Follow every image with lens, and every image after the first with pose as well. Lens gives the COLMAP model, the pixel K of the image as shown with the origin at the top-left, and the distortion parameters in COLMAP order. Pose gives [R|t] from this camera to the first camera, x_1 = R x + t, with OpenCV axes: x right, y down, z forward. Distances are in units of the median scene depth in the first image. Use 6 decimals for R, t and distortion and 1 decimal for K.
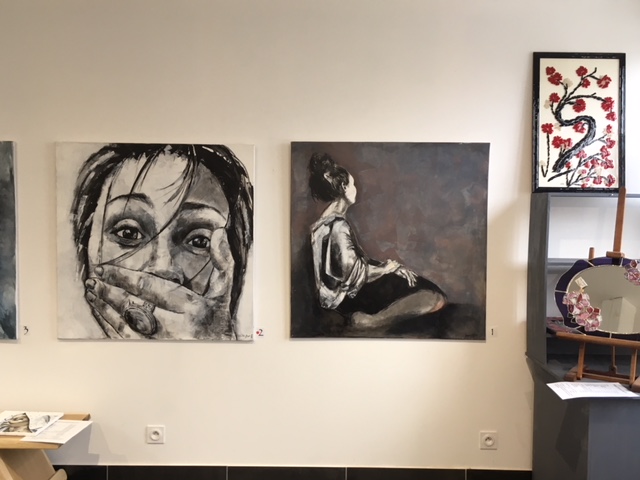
lens RADIAL K [[664.6, 0, 320.0], [0, 664.6, 240.0], [0, 0, 1]] dist [0.025743, 0.006050]
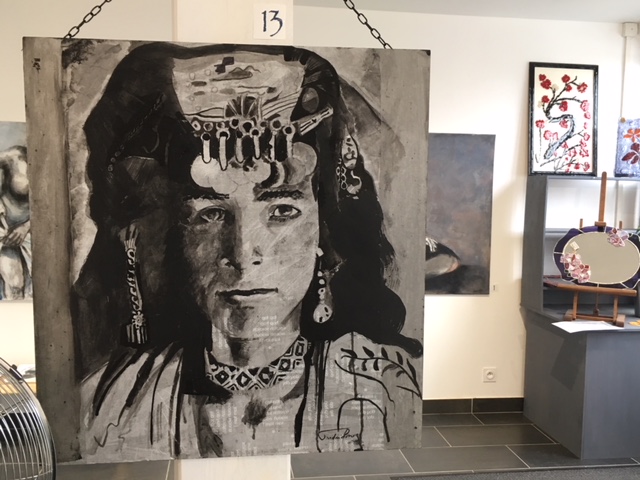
lens RADIAL K [[664.6, 0, 320.0], [0, 664.6, 240.0], [0, 0, 1]] dist [0.025743, 0.006050]
pose [[0.989036, -0.004330, 0.147608, -0.248562], [-0.000300, 0.999509, 0.031329, 0.010557], [-0.147671, -0.031030, 0.988550, -0.177050]]
